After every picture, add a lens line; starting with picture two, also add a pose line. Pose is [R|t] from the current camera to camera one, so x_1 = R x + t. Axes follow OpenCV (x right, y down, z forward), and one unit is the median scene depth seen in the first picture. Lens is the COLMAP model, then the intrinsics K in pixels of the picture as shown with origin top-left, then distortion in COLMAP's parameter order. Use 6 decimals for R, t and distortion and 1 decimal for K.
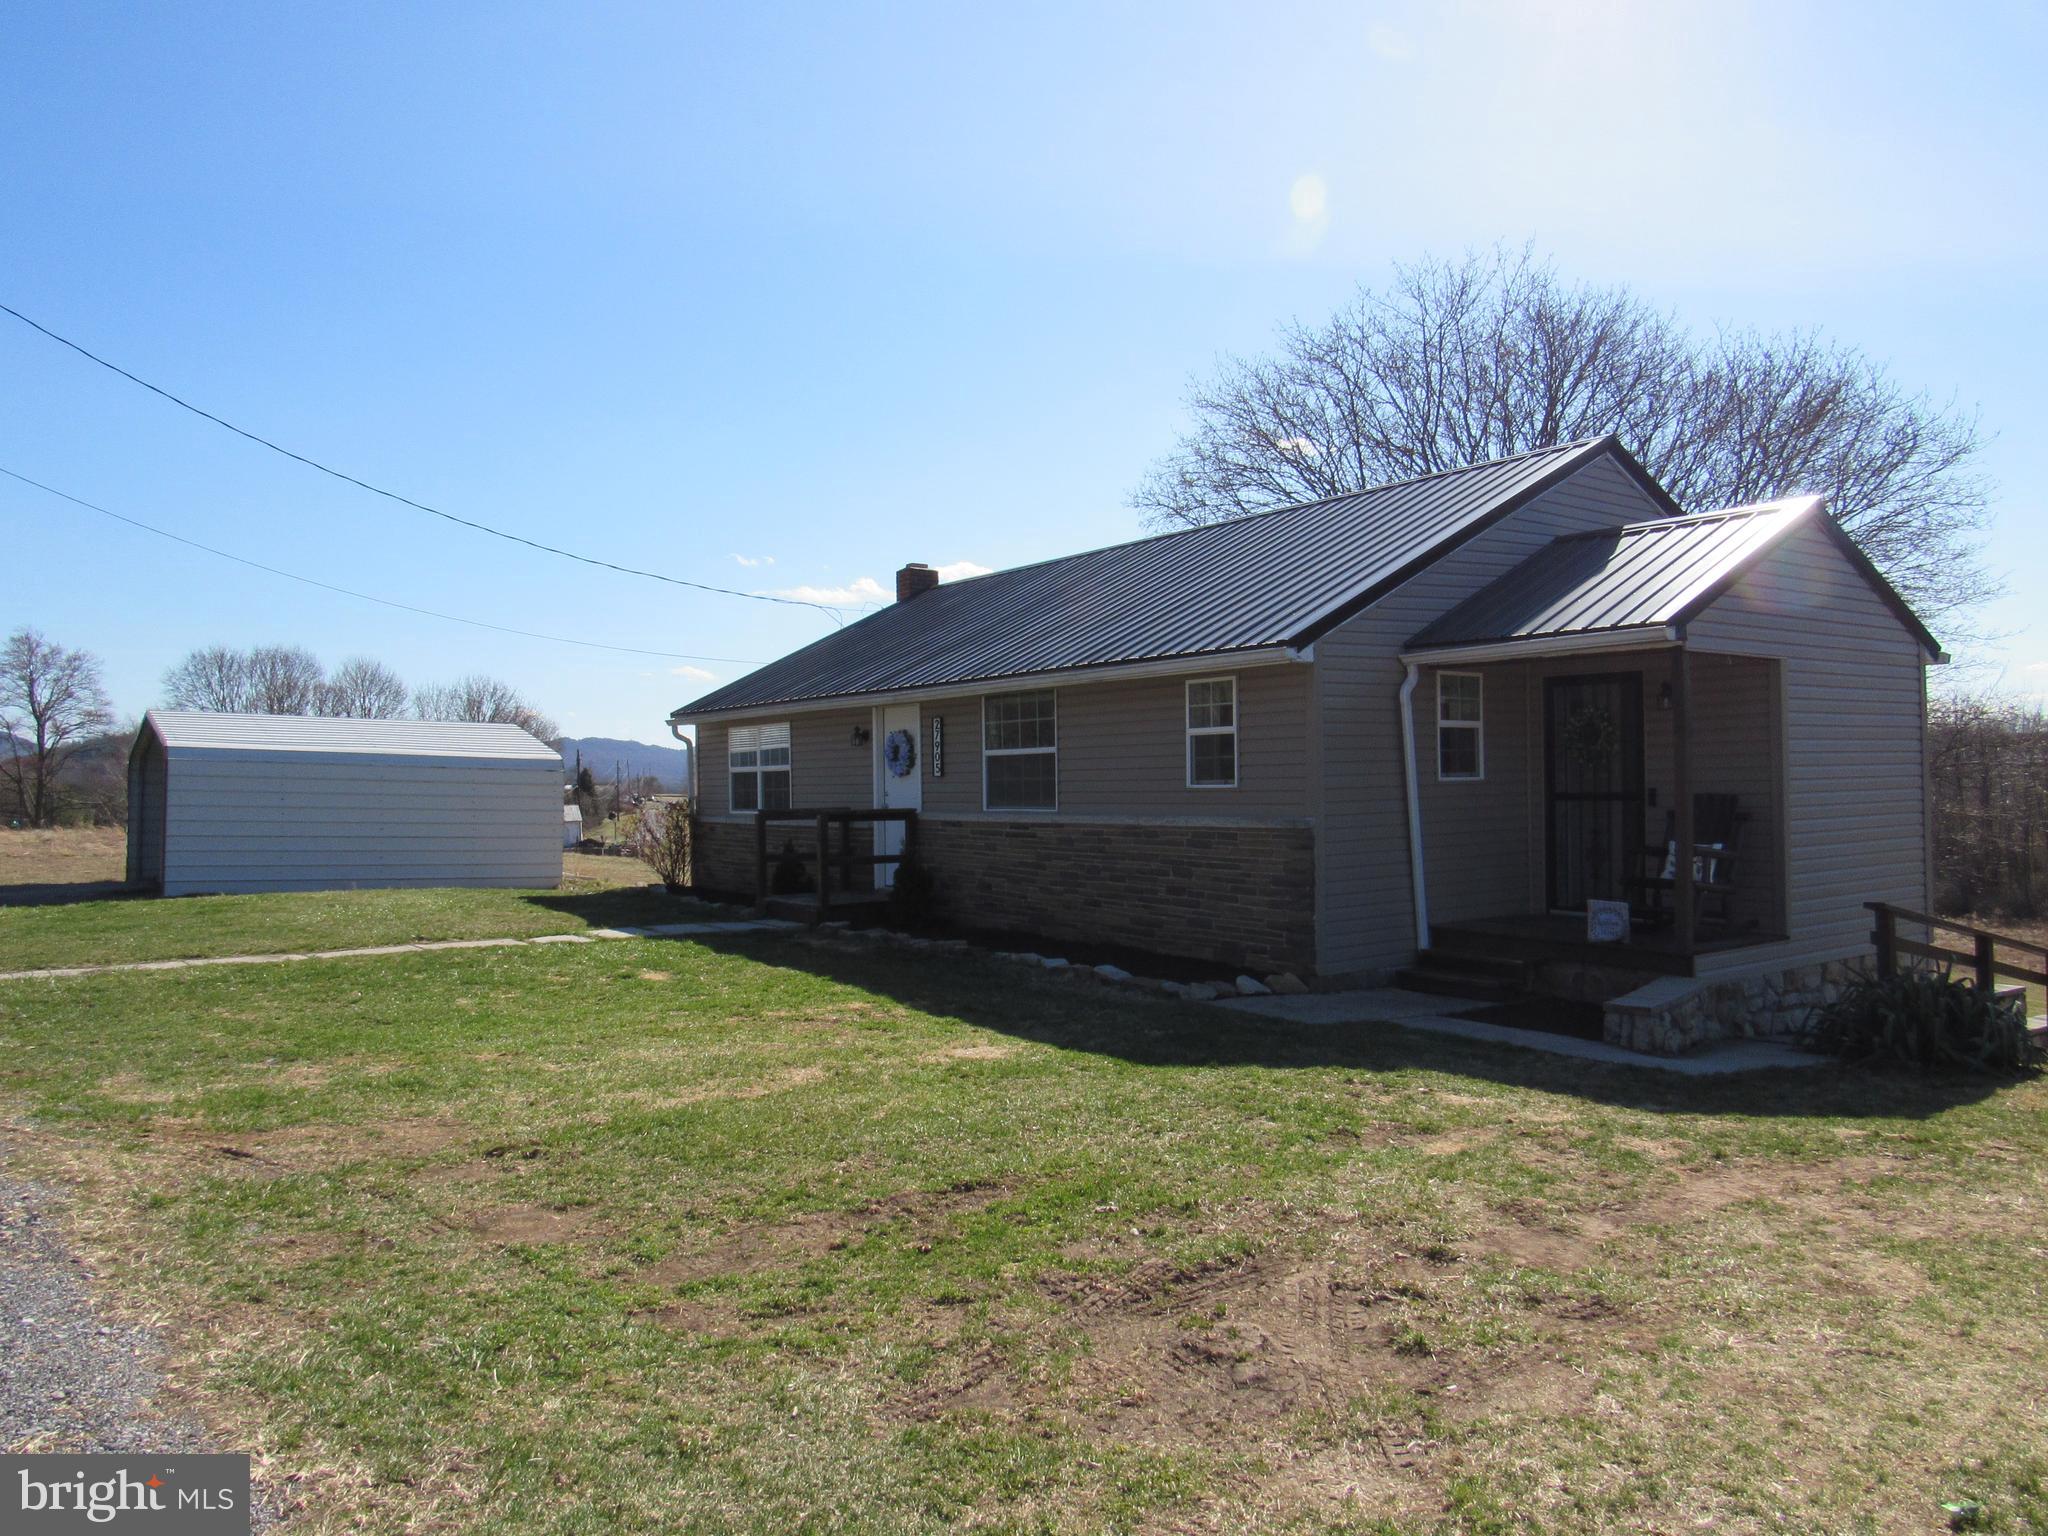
lens RADIAL K [[1471.6, 0, 1034.4], [0, 1471.6, 774.1], [0, 0, 1]] dist [-0.020977, 0.005867]
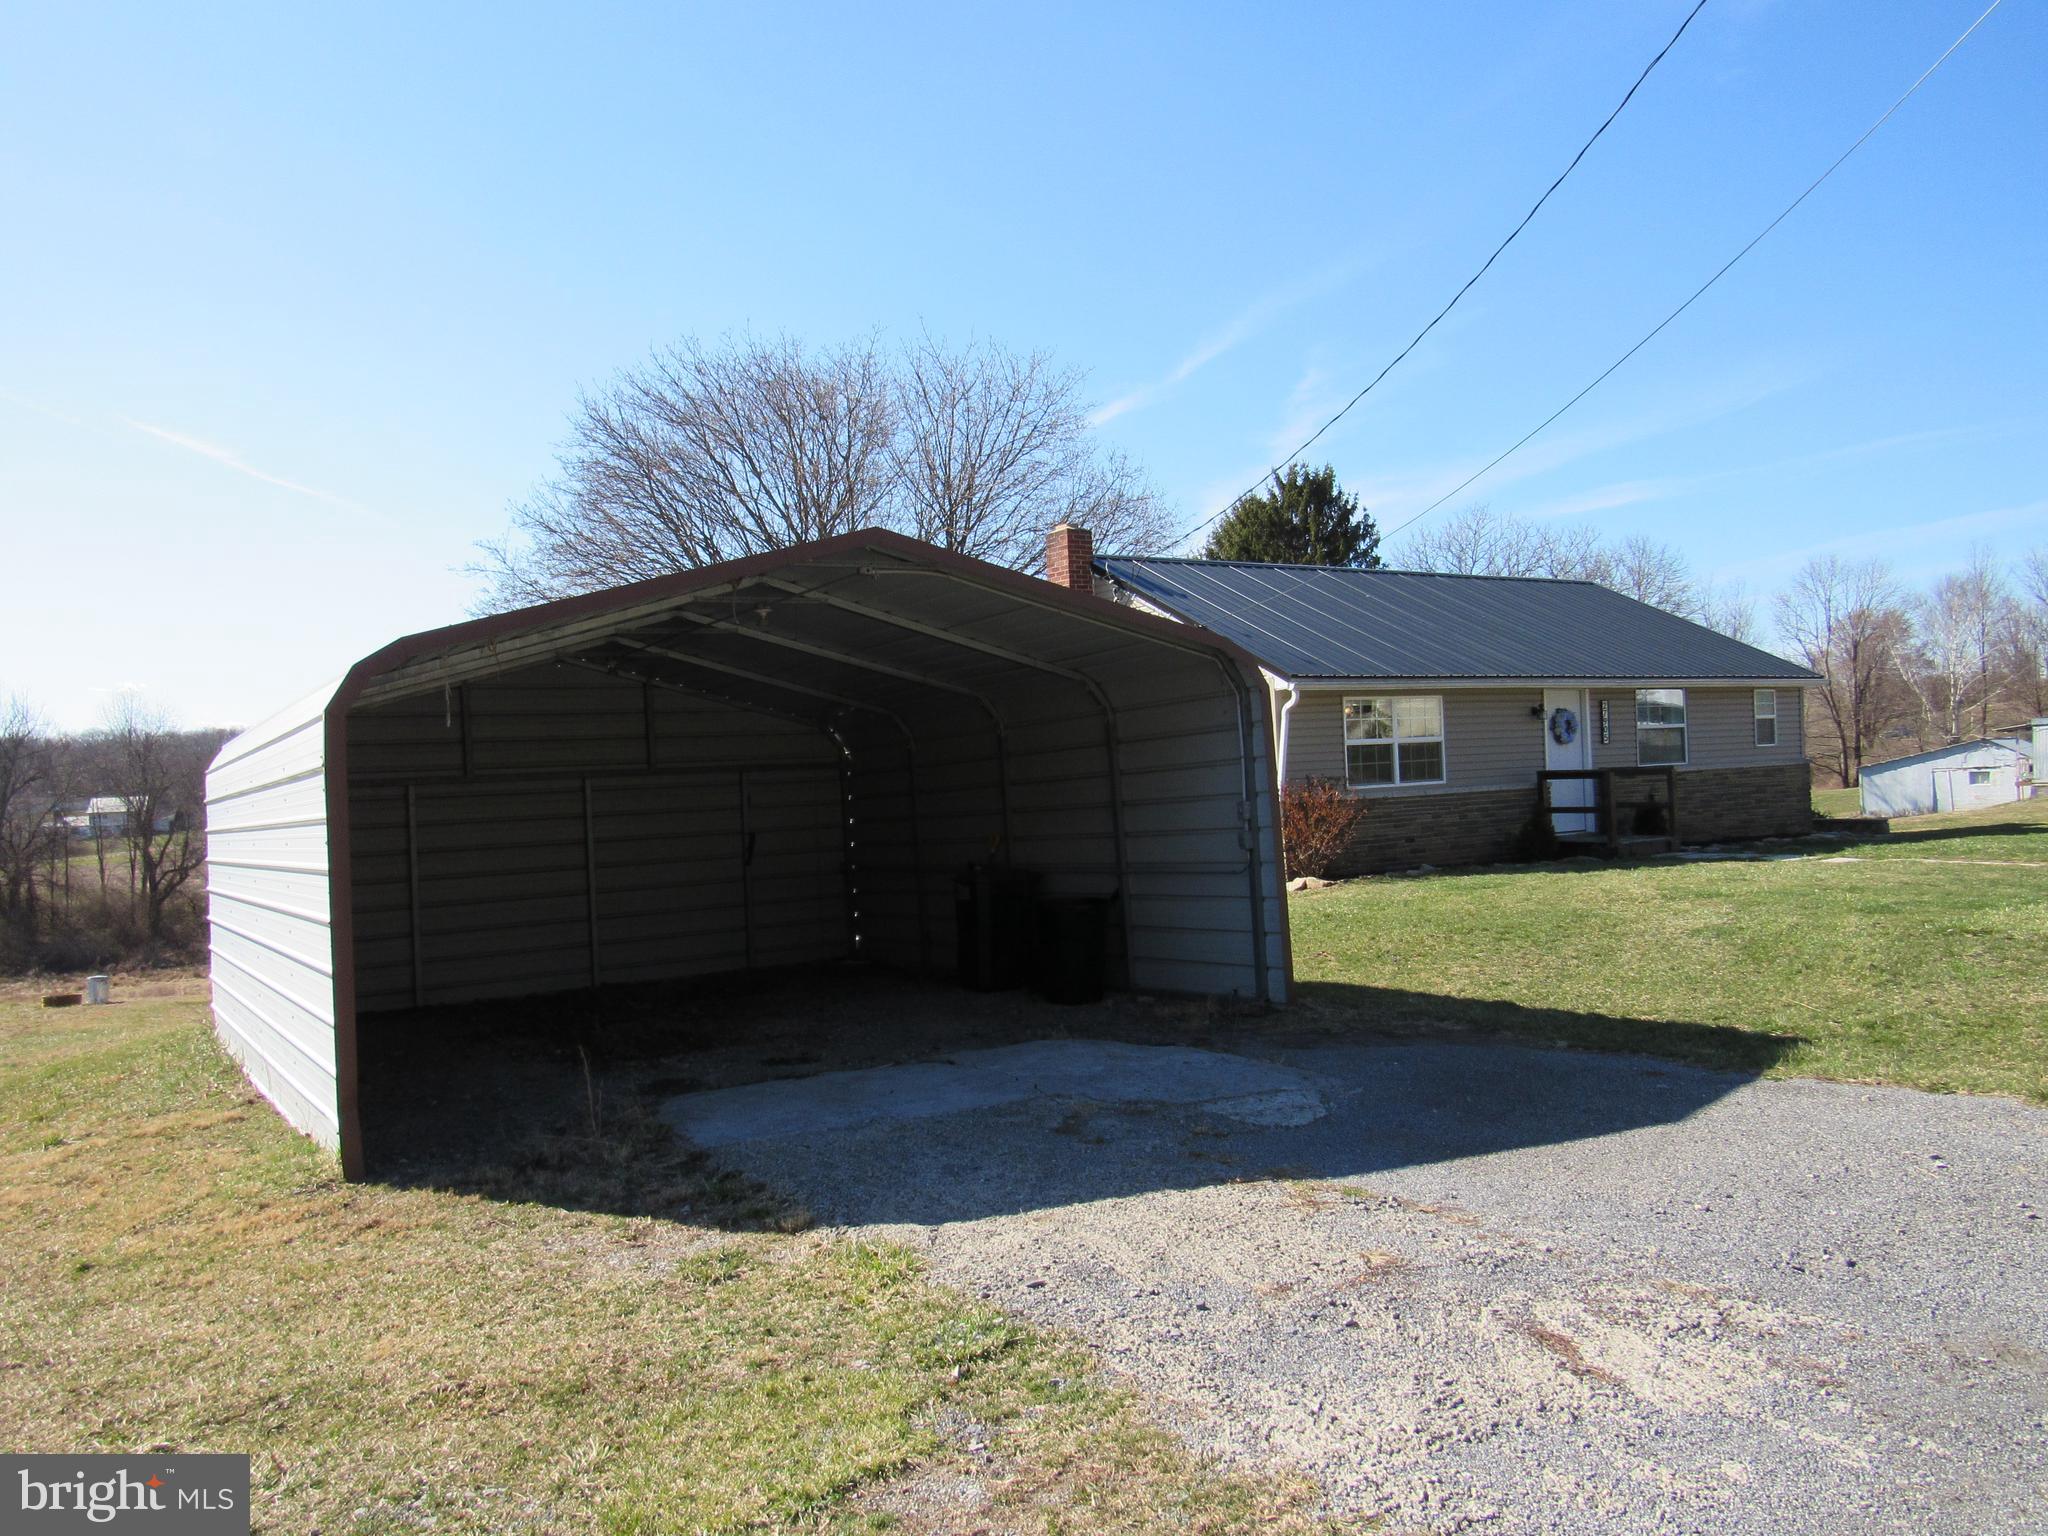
lens RADIAL K [[1471.6, 0, 1034.4], [0, 1471.6, 774.1], [0, 0, 1]] dist [-0.020977, 0.005867]
pose [[0.025240, 0.009356, 0.999638, -2.148414], [0.034972, 0.999336, -0.010236, 0.037489], [-0.999070, 0.035217, 0.024896, 2.241317]]
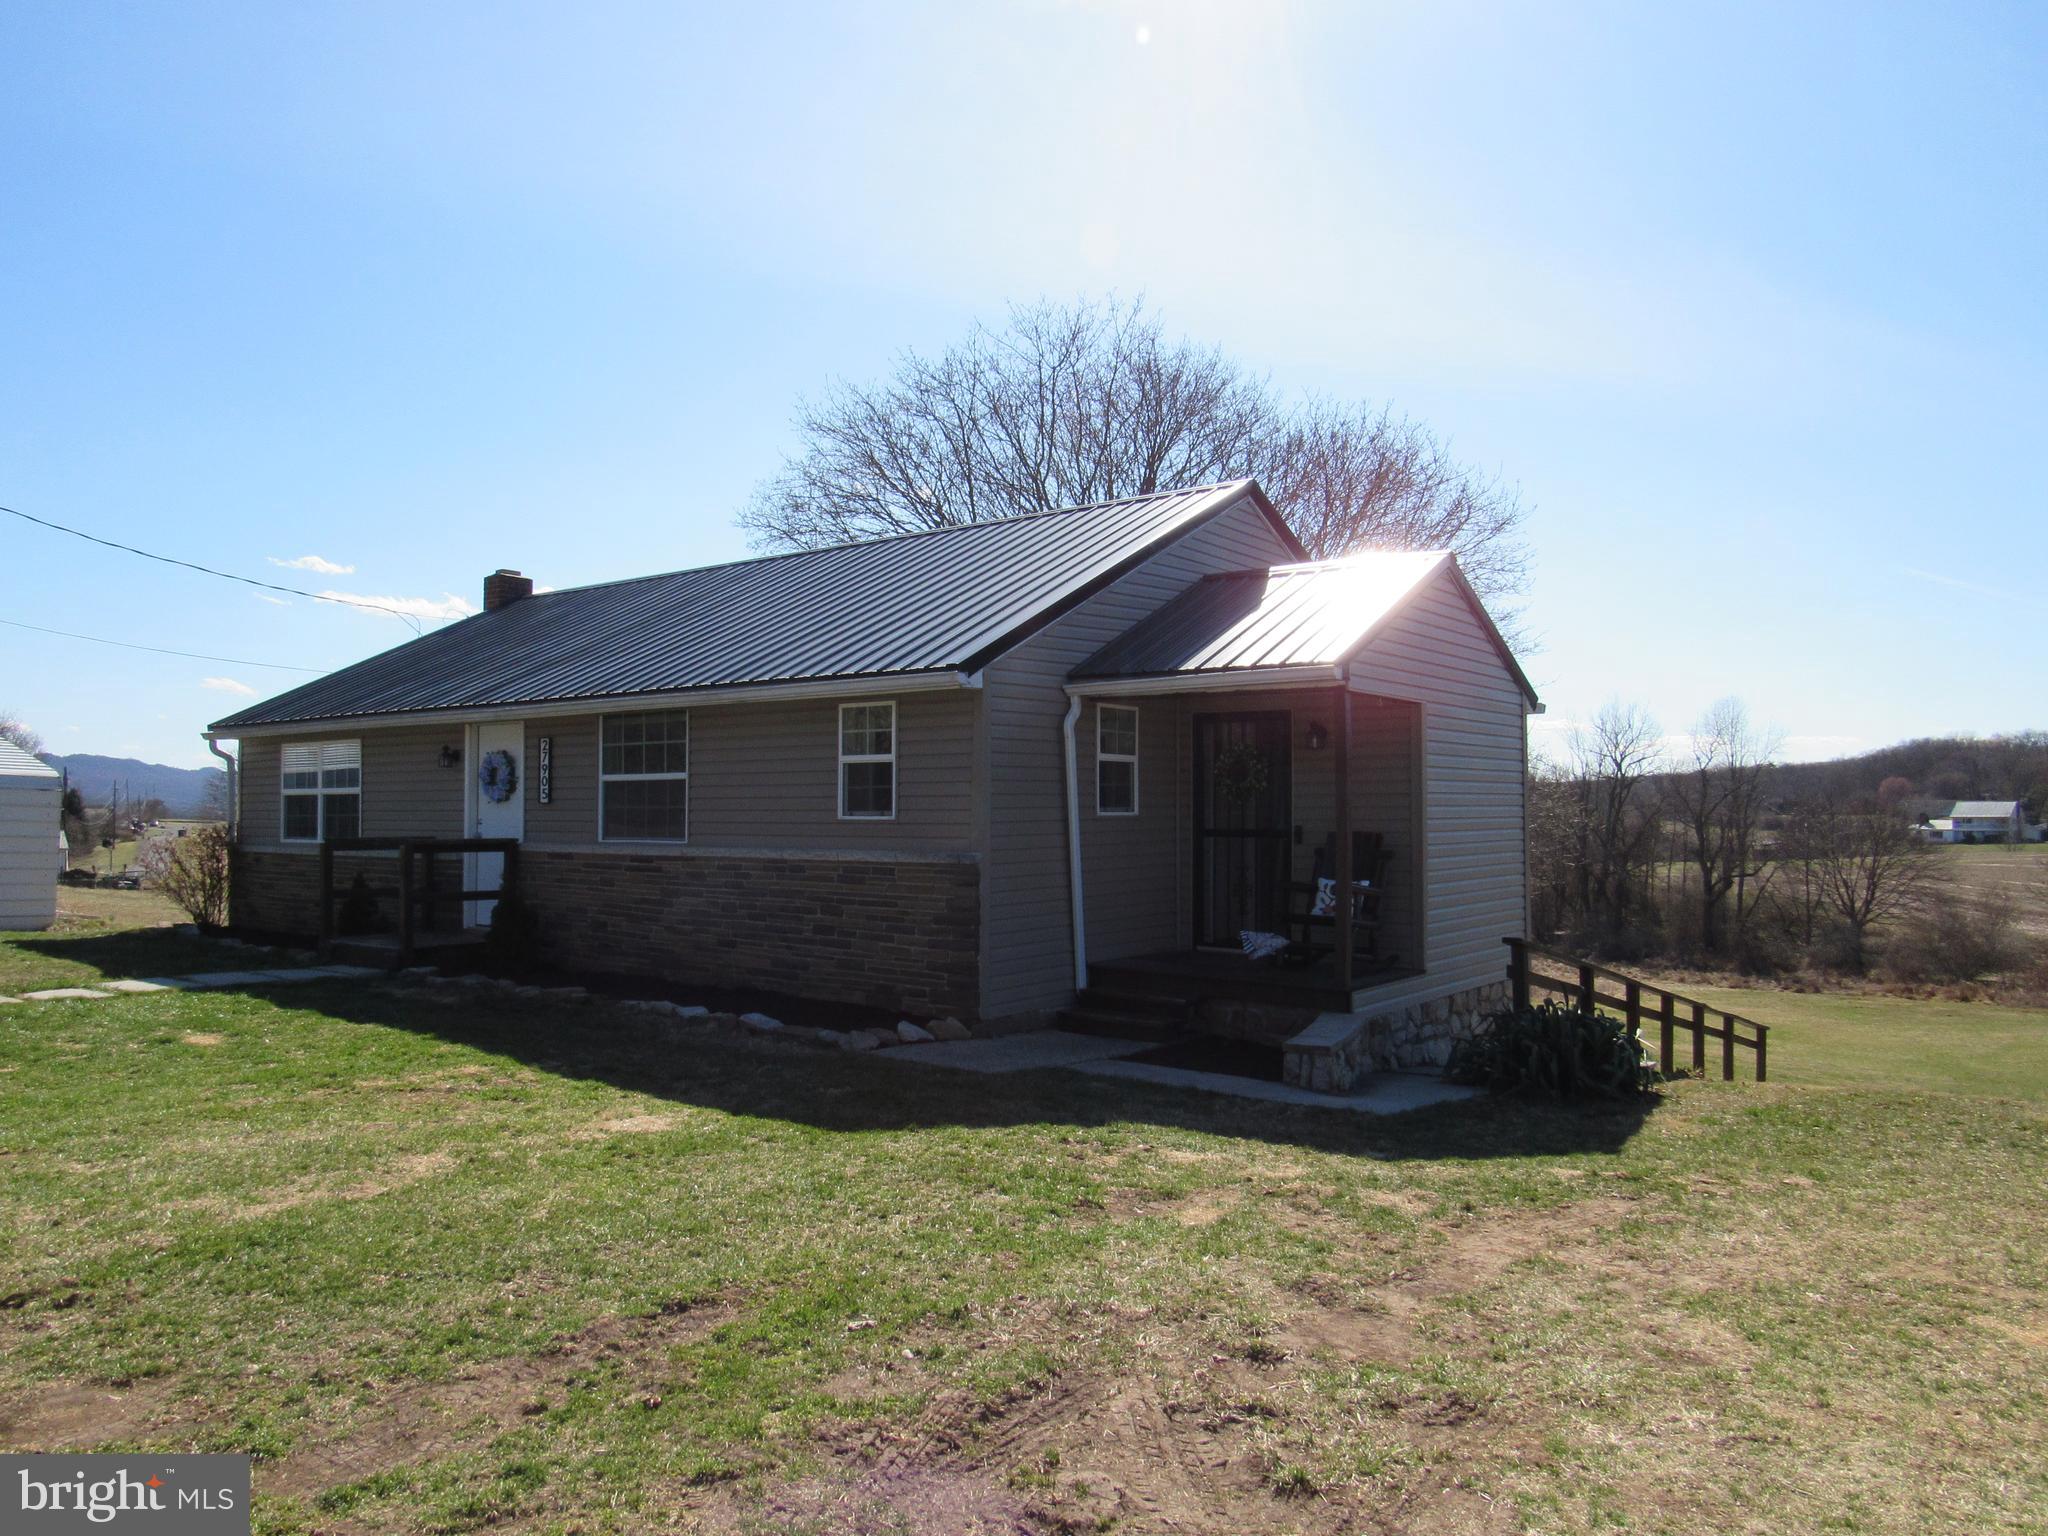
lens RADIAL K [[1470.2, 0, 1033.4], [0, 1470.2, 778.0], [0, 0, 1]] dist [-0.021899, 0.001018]
pose [[0.958999, 0.020848, 0.282643, -0.048986], [-0.015272, 0.999643, -0.021918, 0.001957], [-0.282999, 0.016703, 0.958975, 0.085929]]
